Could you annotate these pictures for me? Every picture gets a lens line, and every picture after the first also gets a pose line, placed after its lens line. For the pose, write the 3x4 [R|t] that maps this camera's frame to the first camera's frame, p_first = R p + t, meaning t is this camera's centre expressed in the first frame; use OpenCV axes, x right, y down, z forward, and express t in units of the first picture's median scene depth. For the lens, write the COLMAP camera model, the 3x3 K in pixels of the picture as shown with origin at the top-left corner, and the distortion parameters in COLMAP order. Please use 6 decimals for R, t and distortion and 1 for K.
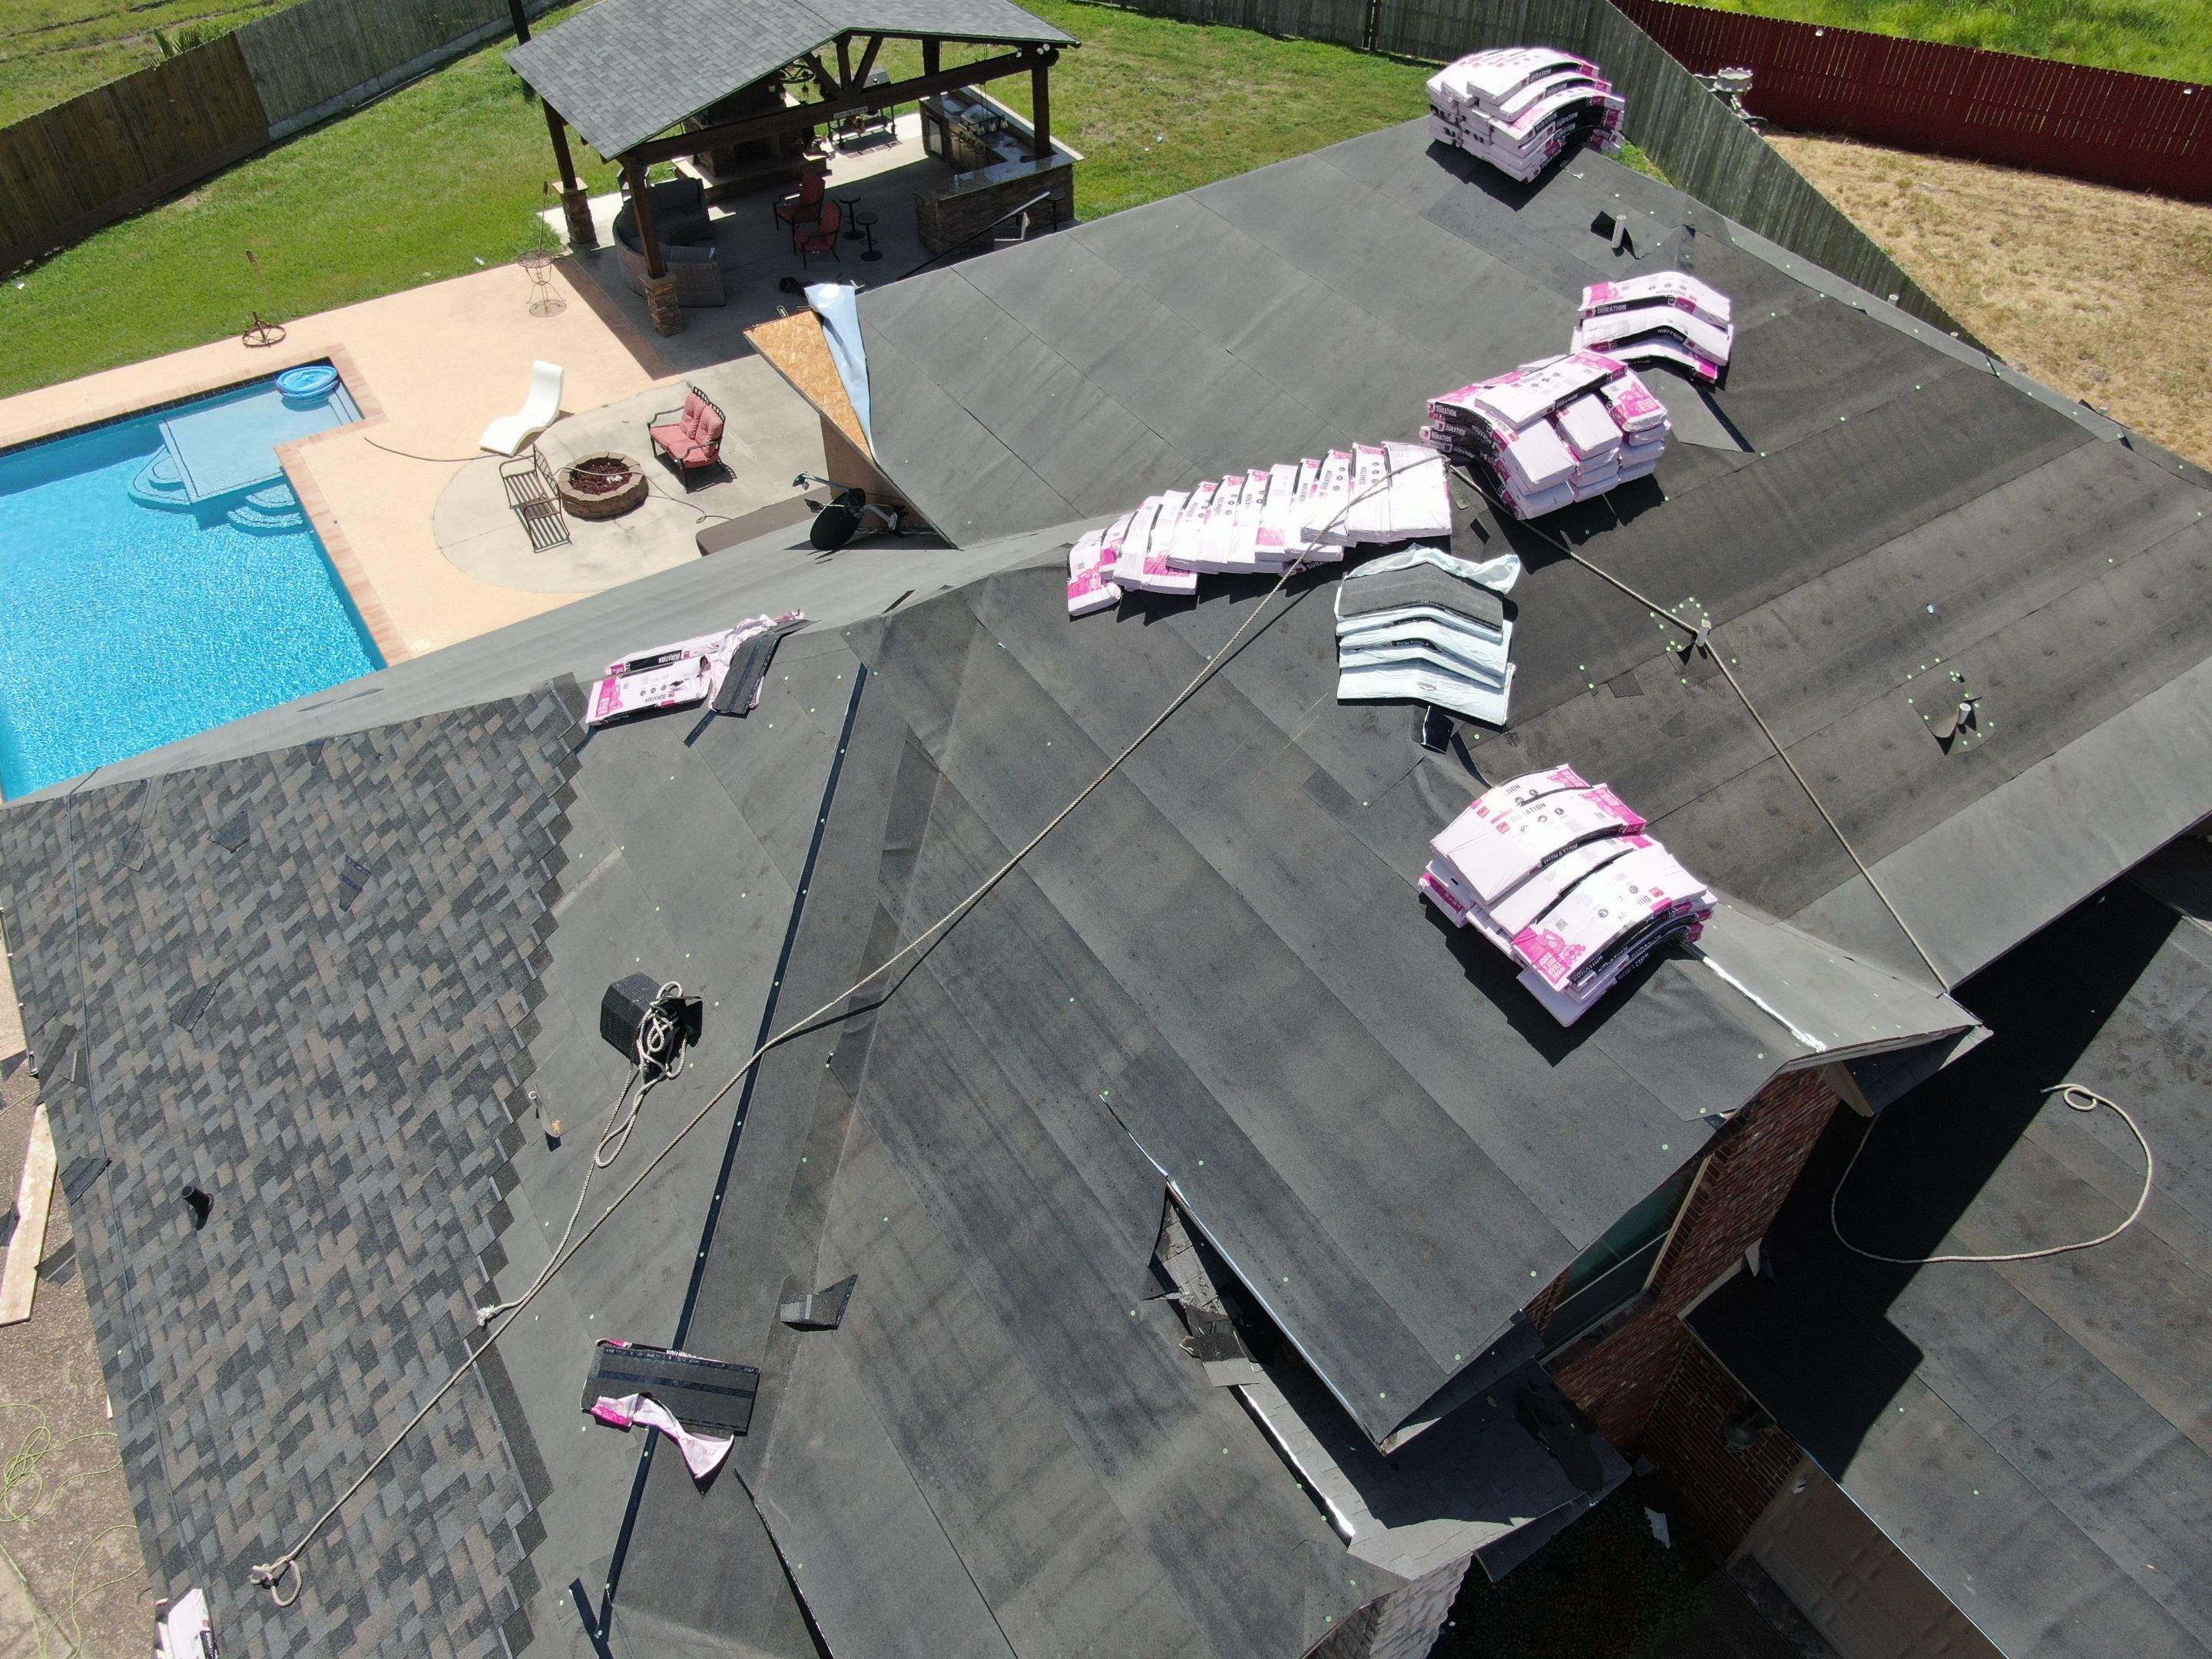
lens RADIAL K [[1593.8, 0, 1104.2], [0, 1593.8, 830.8], [0, 0, 1]] dist [-0.015035, 0.004916]
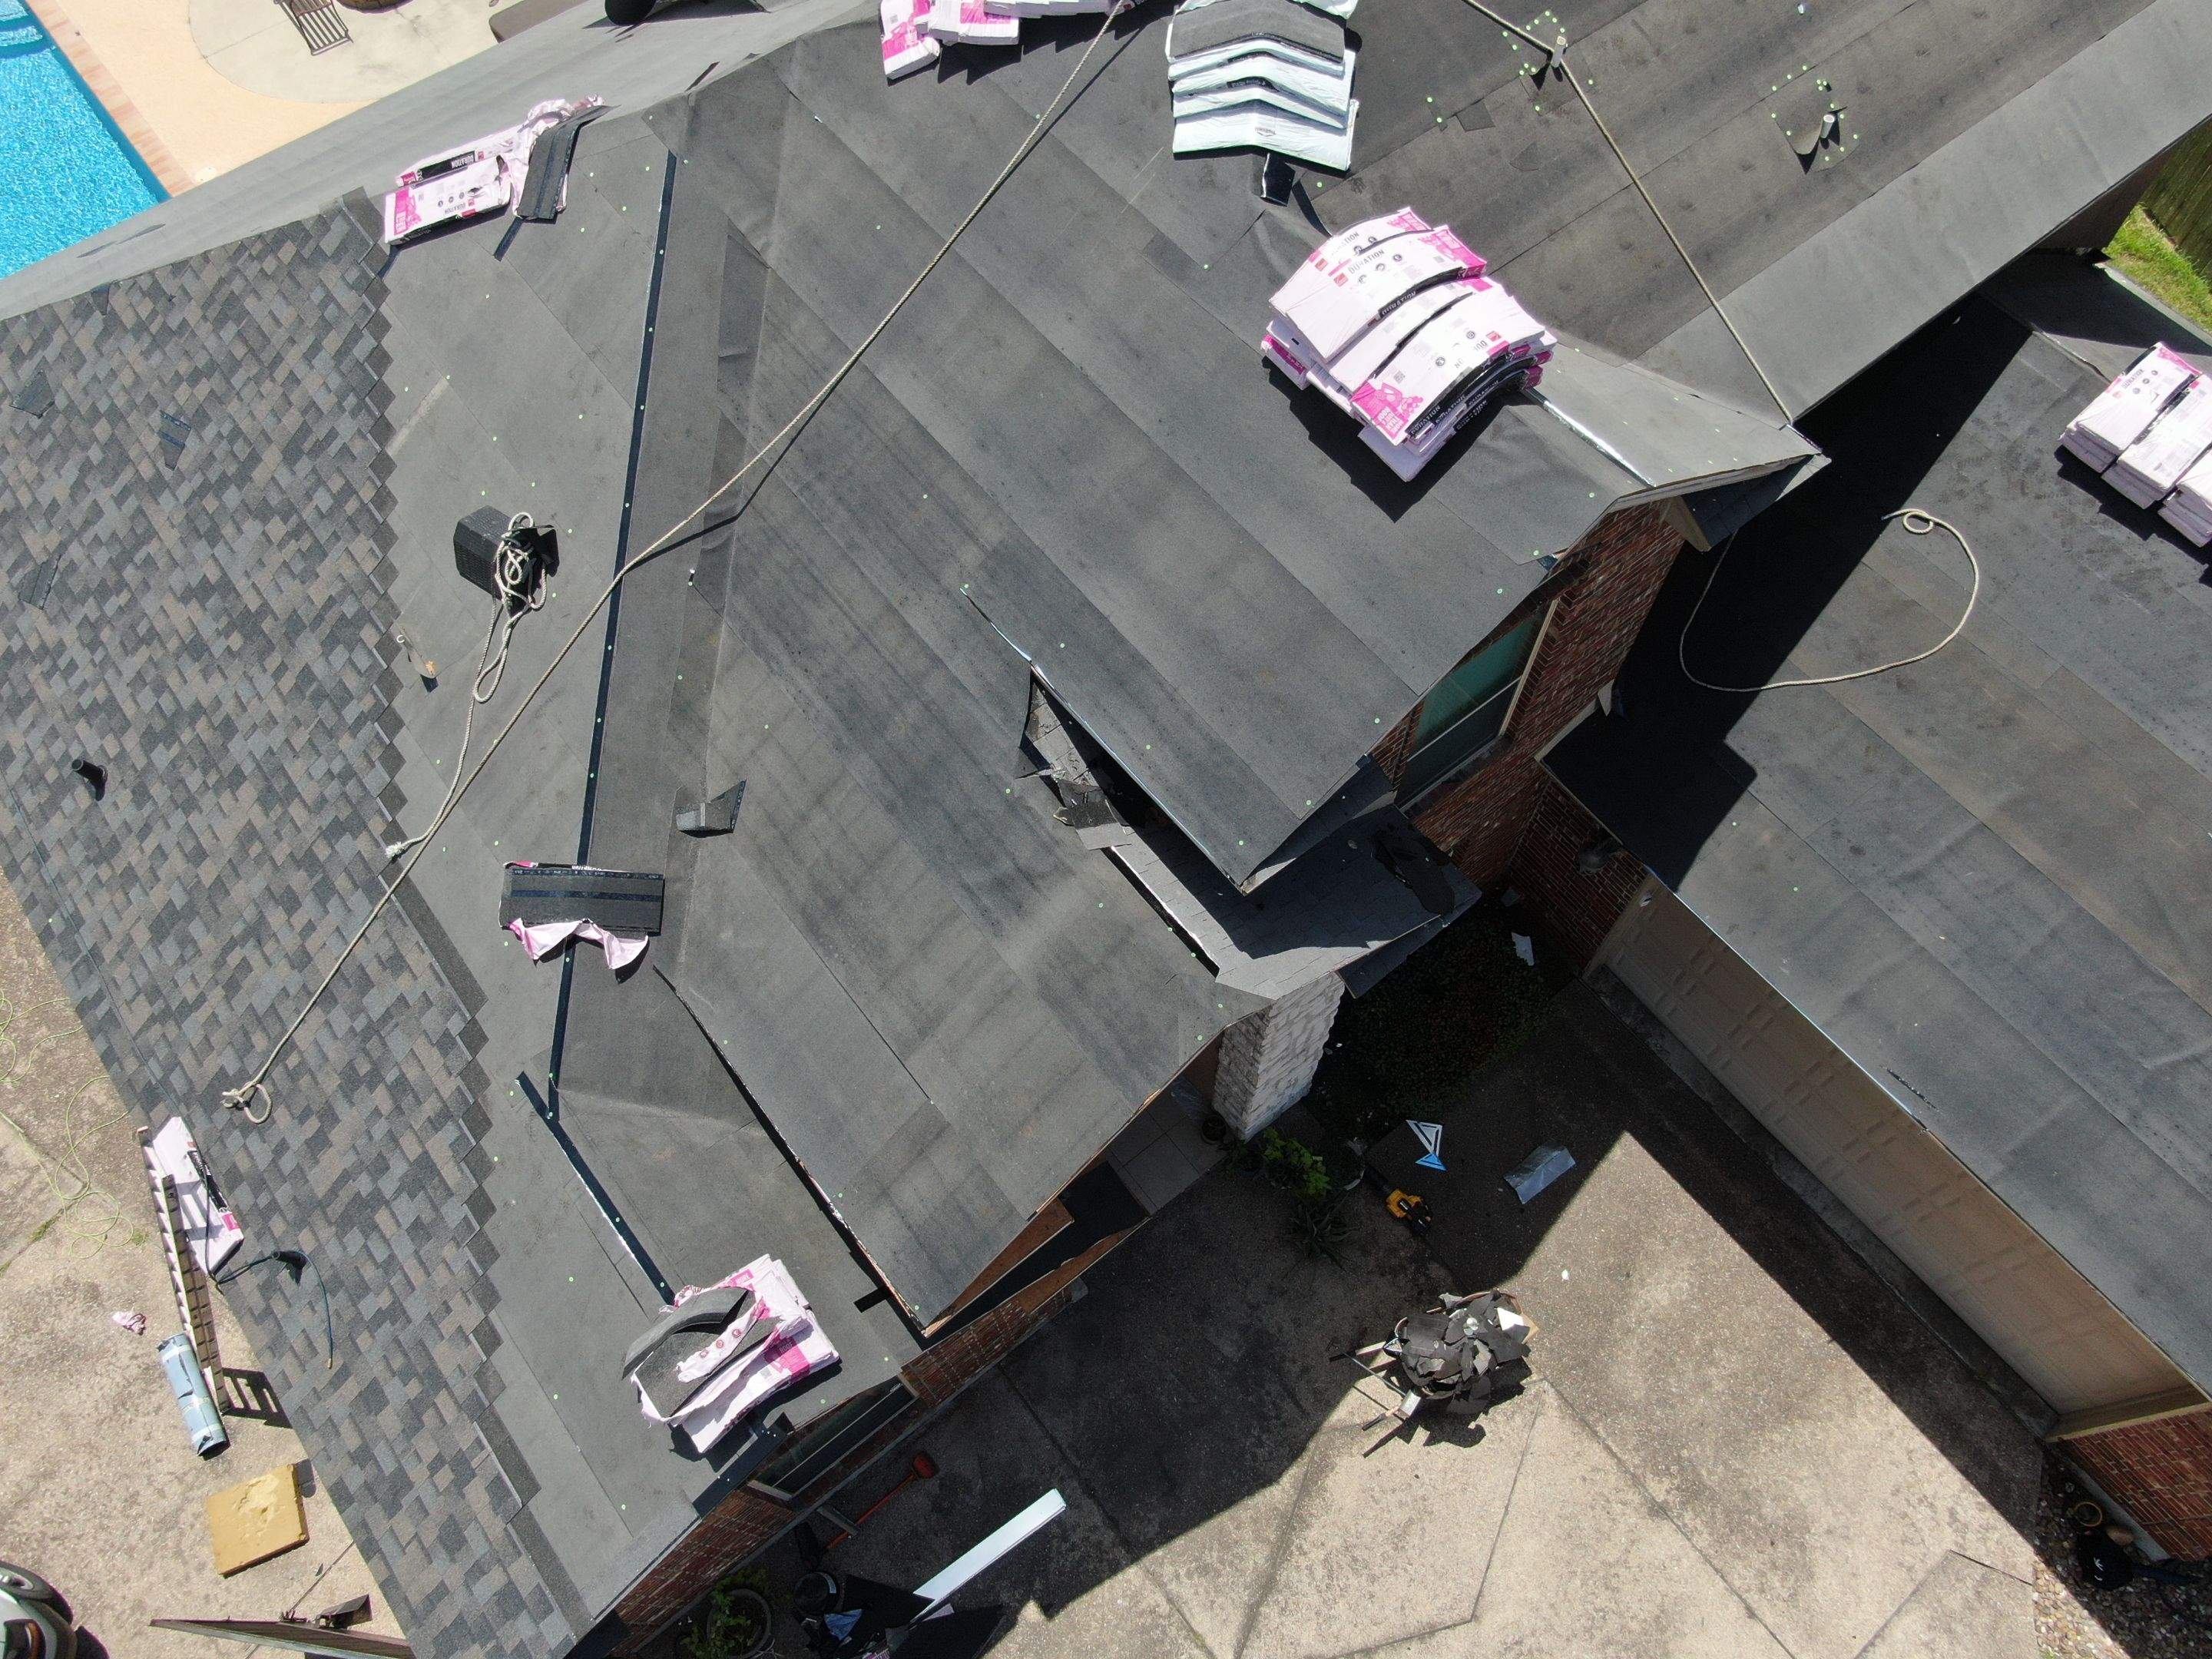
lens RADIAL K [[1591.6, 0, 1110.3], [0, 1591.6, 828.9], [0, 0, 1]] dist [-0.014971, 0.006411]
pose [[0.995502, -0.086223, 0.039257, 0.033287], [0.070789, 0.952365, 0.296632, 0.015358], [-0.062963, -0.292518, 0.954185, -0.012513]]
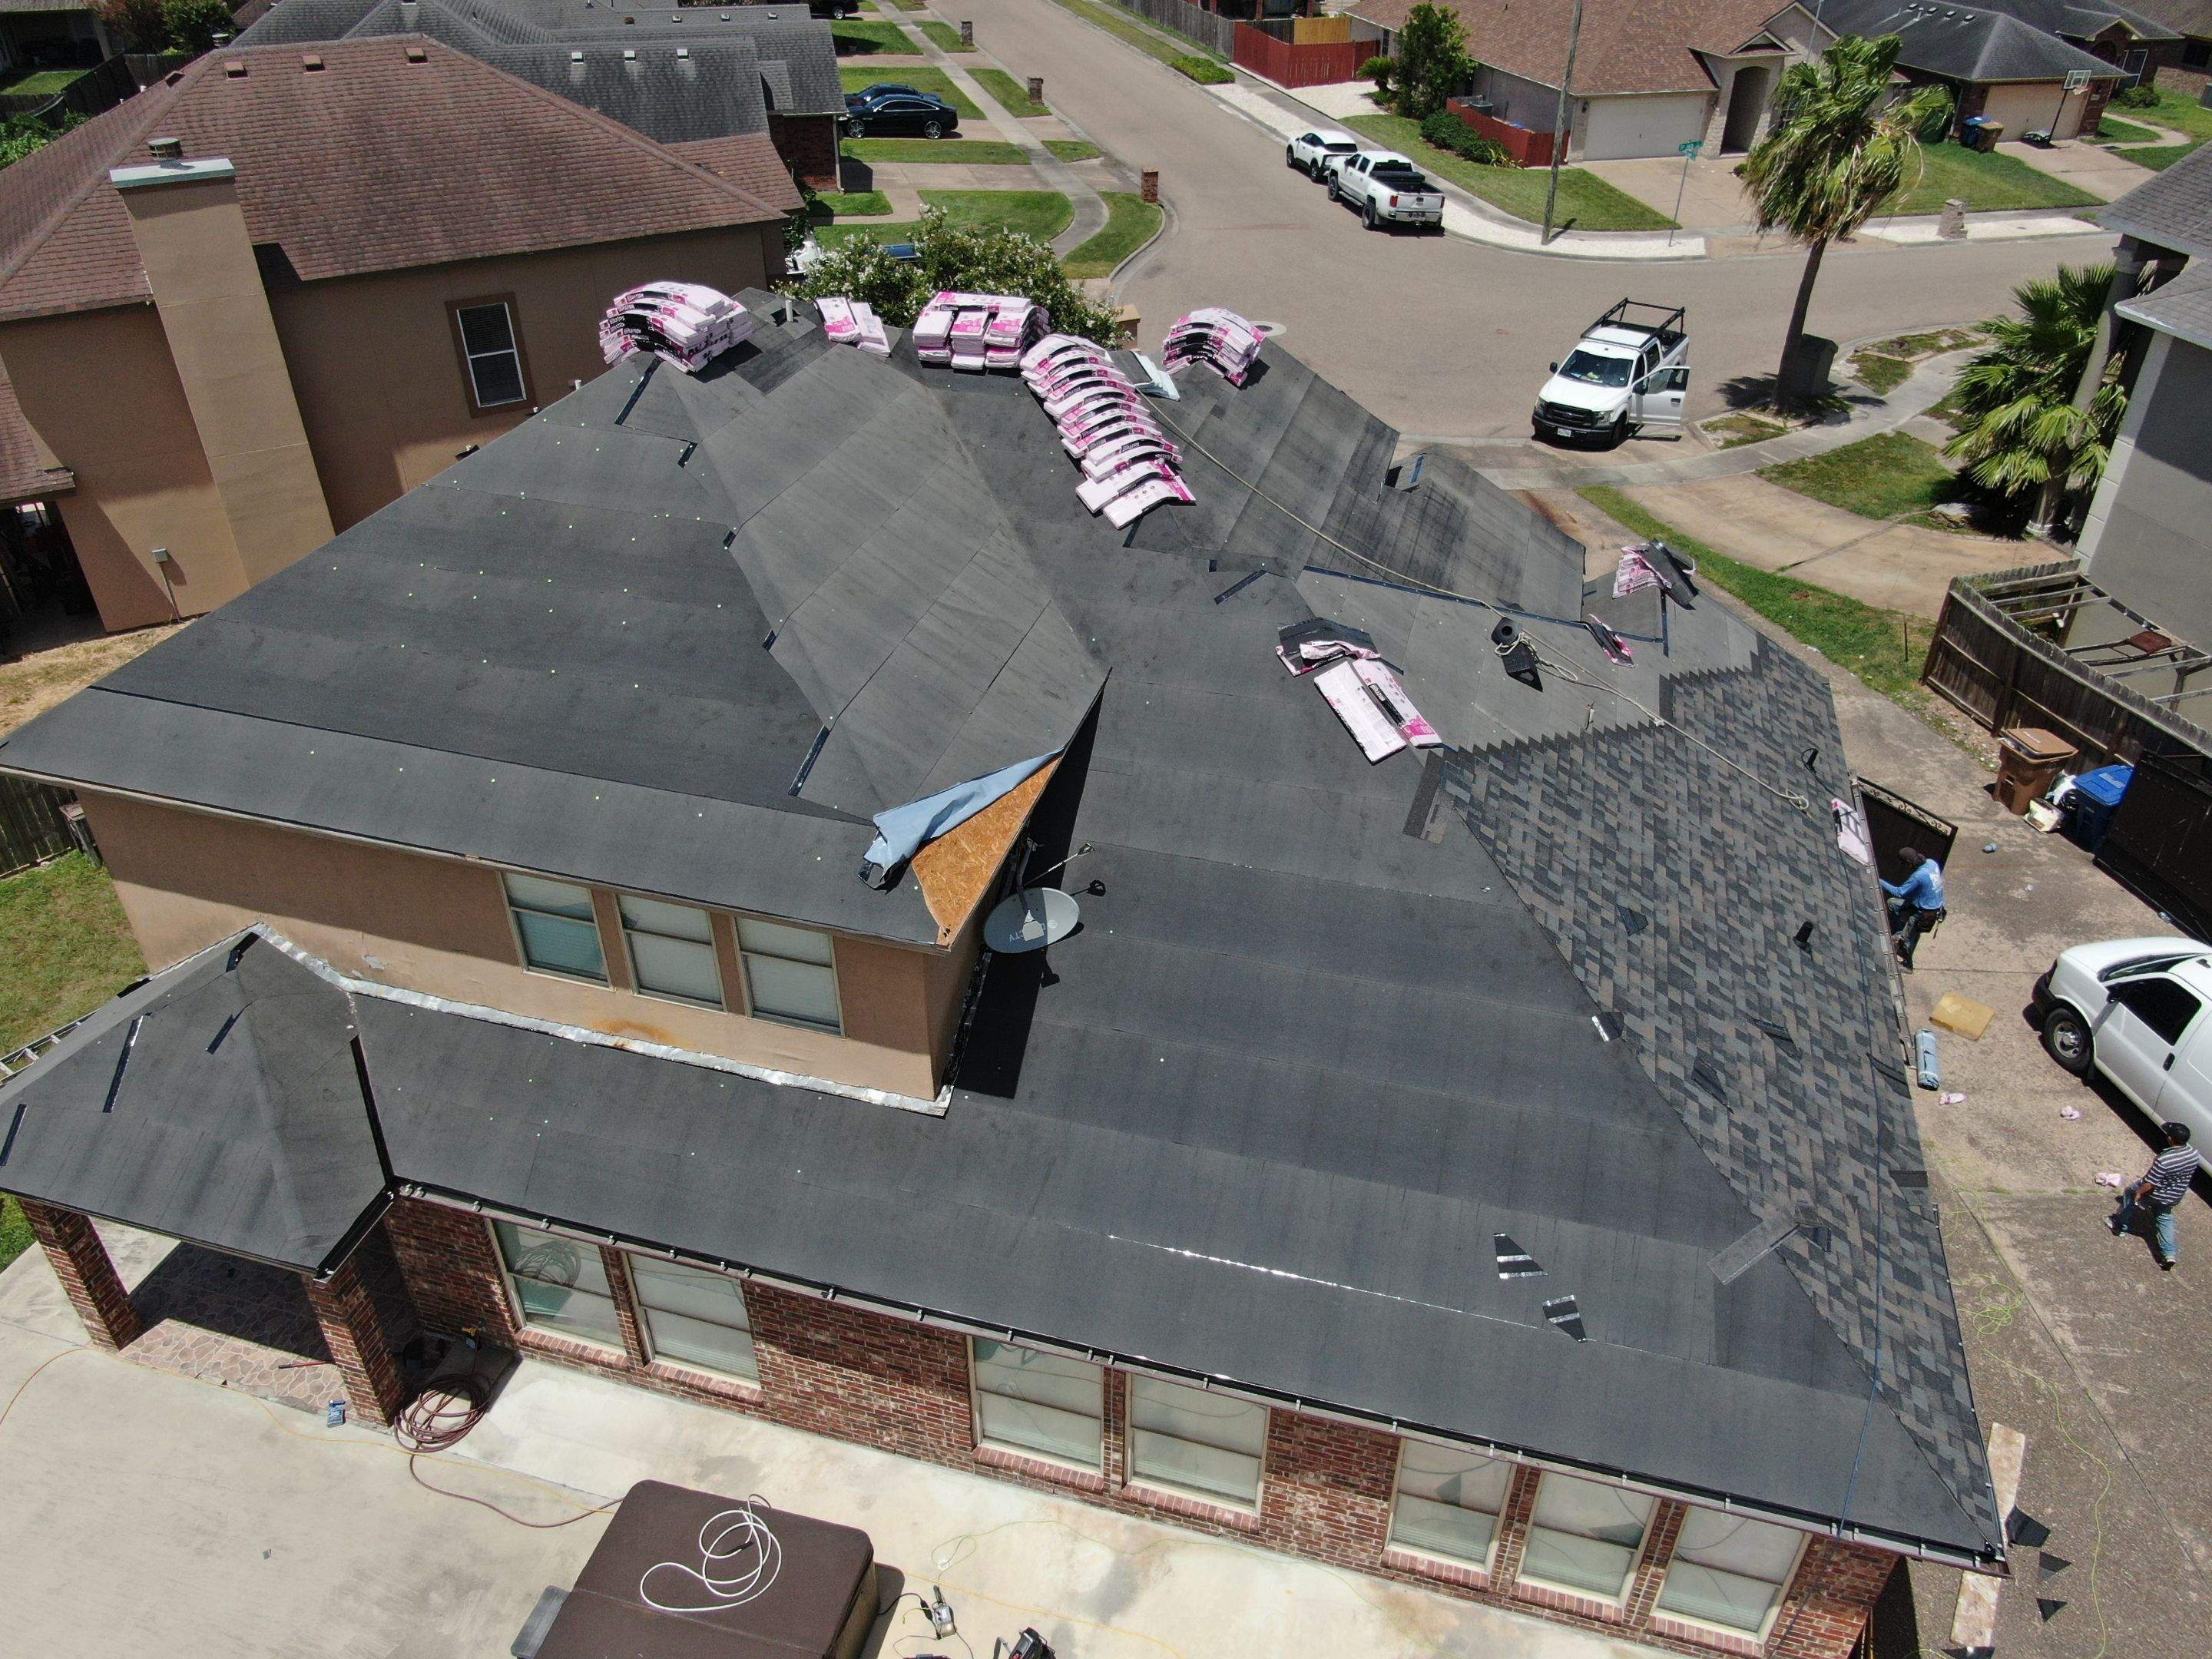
lens RADIAL K [[1587.3, 0, 1103.3], [0, 1587.3, 830.8], [0, 0, 1]] dist [-0.015131, 0.004876]
pose [[-0.658945, -0.417228, 0.625869, -1.054261], [0.542207, 0.313235, 0.779677, -1.278968], [-0.521347, 0.853114, 0.019819, 1.284702]]
